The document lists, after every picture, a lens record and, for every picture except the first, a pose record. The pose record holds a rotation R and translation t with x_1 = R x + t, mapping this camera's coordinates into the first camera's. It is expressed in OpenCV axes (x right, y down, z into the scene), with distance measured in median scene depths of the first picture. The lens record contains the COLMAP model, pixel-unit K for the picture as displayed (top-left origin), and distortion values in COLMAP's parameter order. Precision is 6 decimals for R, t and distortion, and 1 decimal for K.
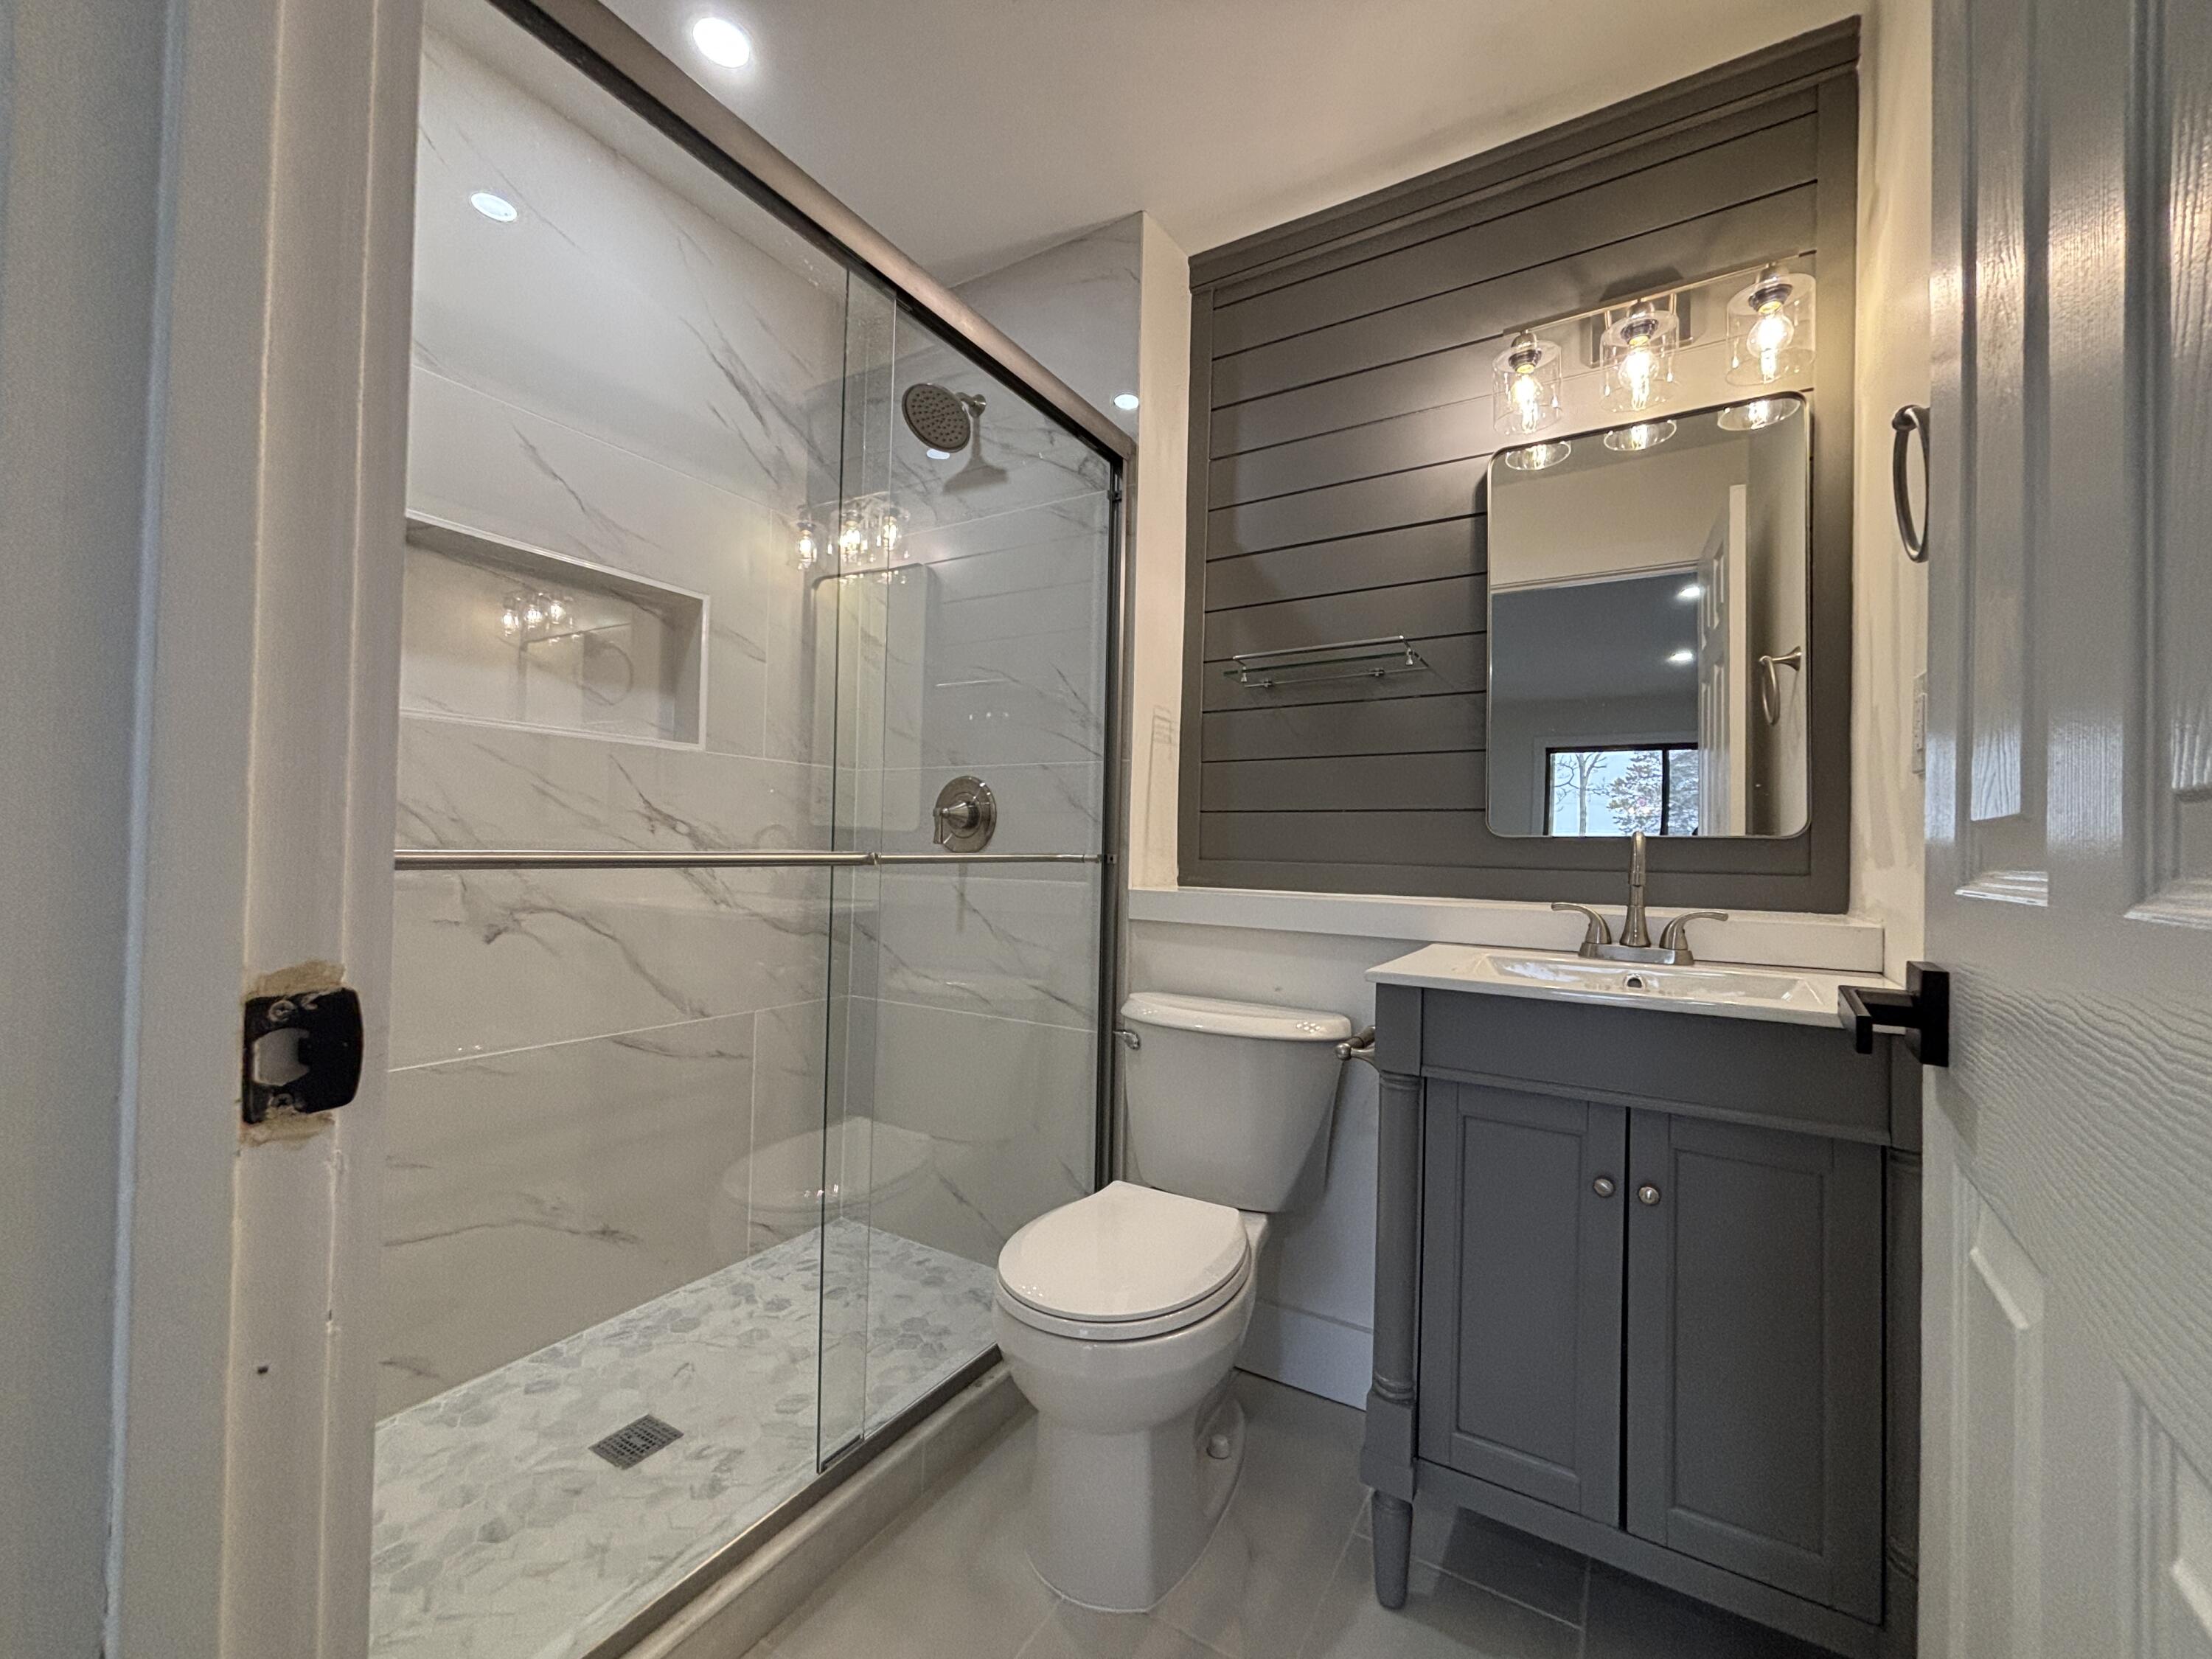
lens RADIAL K [[887.7, 0, 1097.0], [0, 887.7, 829.2], [0, 0, 1]] dist [0.002472, -0.000144]
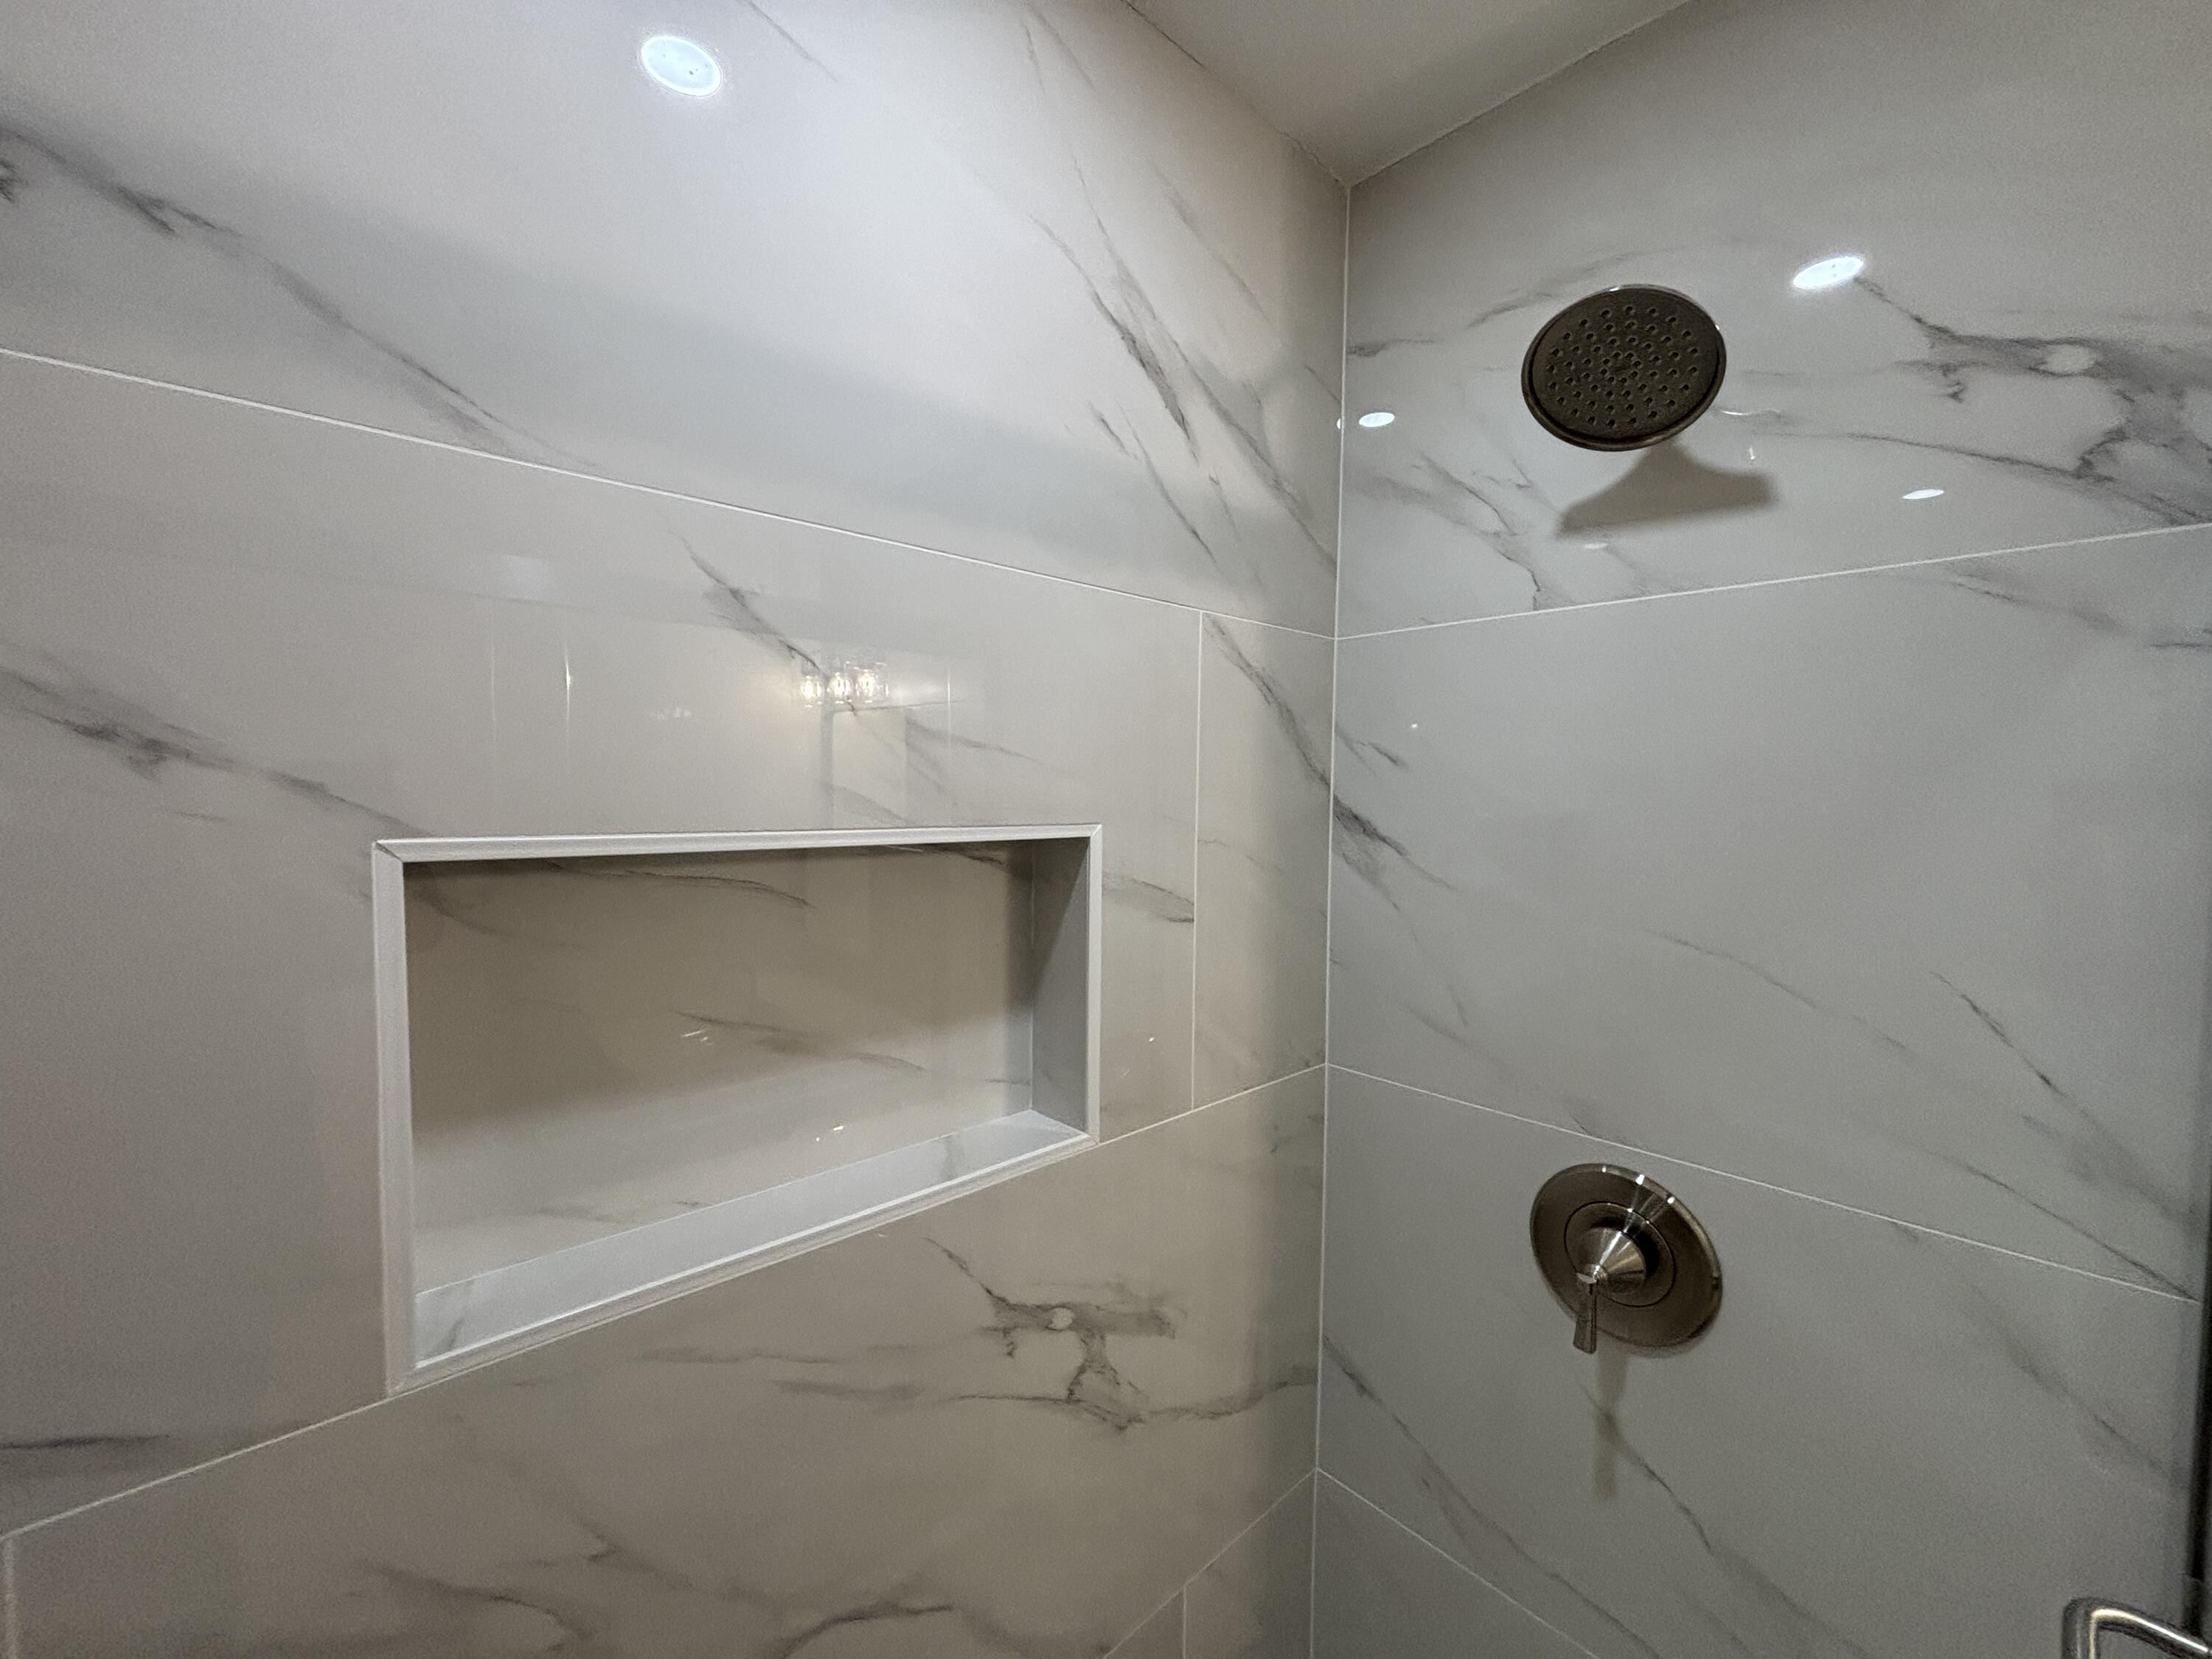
lens RADIAL K [[887.7, 0, 1108.2], [0, 887.7, 827.4], [0, 0, 1]] dist [0.002472, -0.000144]
pose [[0.965413, 0.001000, -0.260724, -0.314632], [0.017037, 0.997613, 0.066913, -0.298468], [0.260169, -0.069041, 0.963092, 0.554539]]
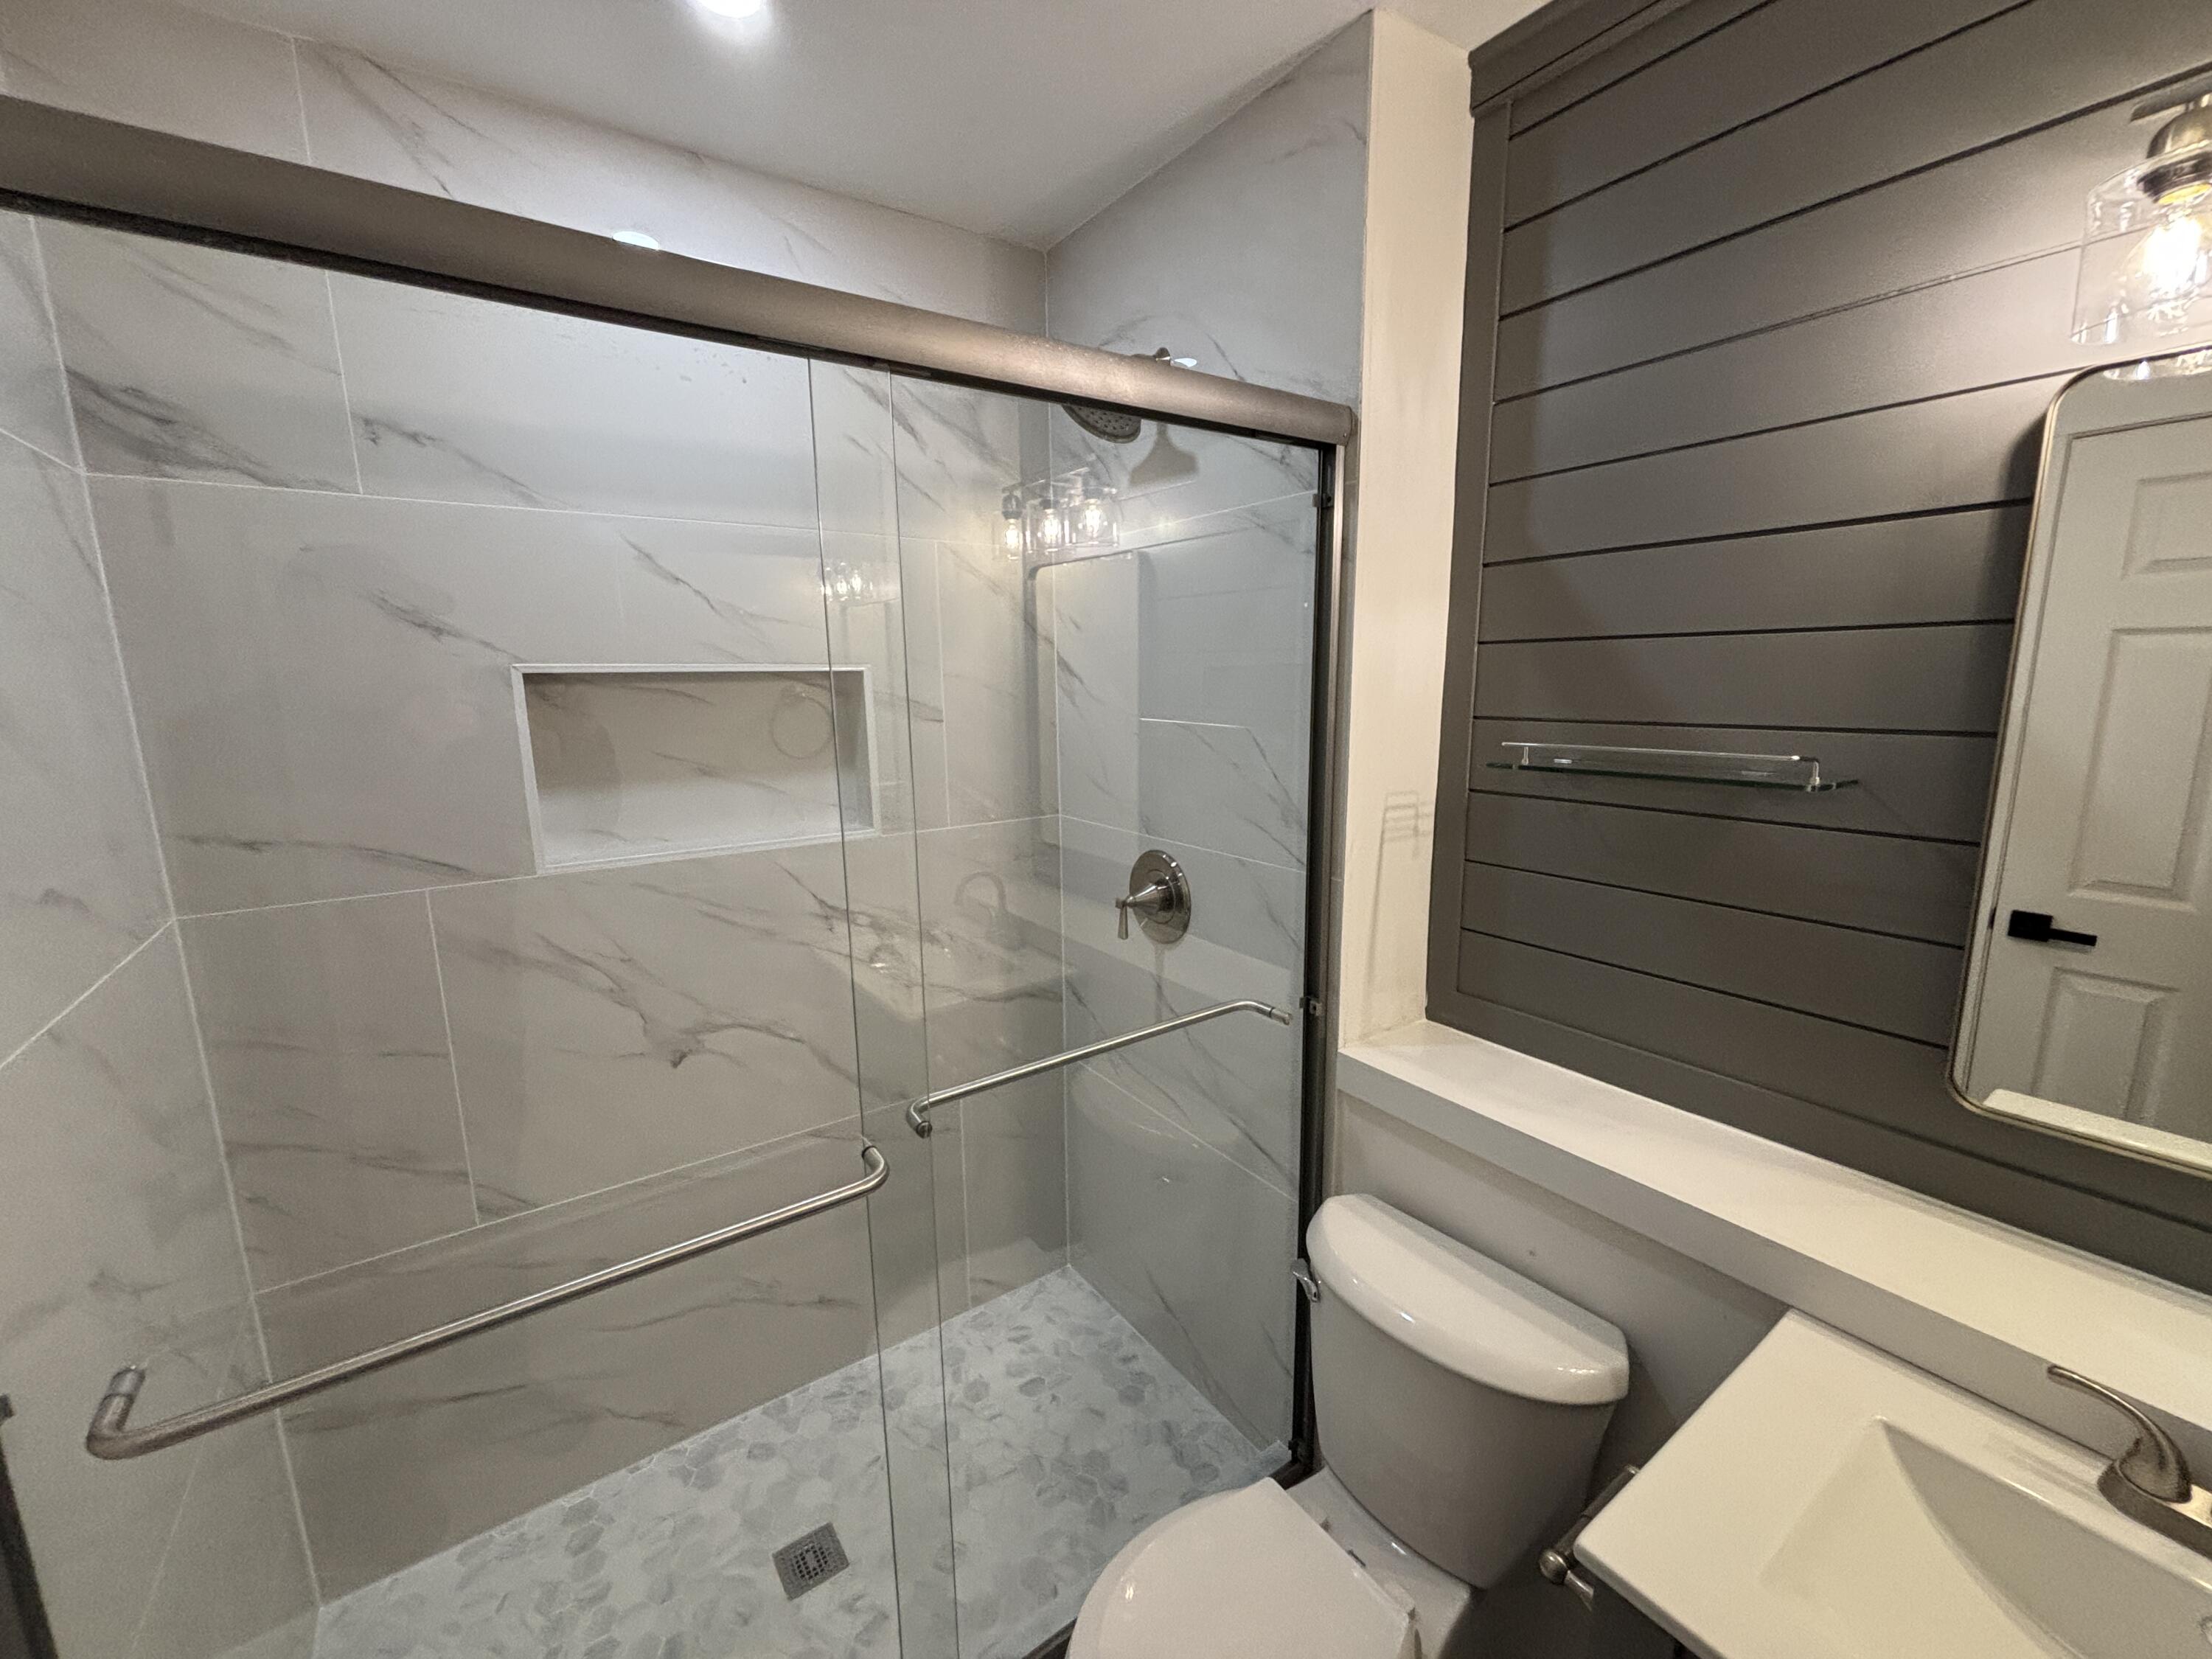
lens RADIAL K [[887.7, 0, 1103.7], [0, 887.7, 827.7], [0, 0, 1]] dist [0.002472, -0.000144]
pose [[0.916824, 0.035283, -0.397729, 0.144788], [0.044136, 0.981030, 0.188767, -0.264305], [0.396844, -0.190620, 0.897874, 0.266484]]
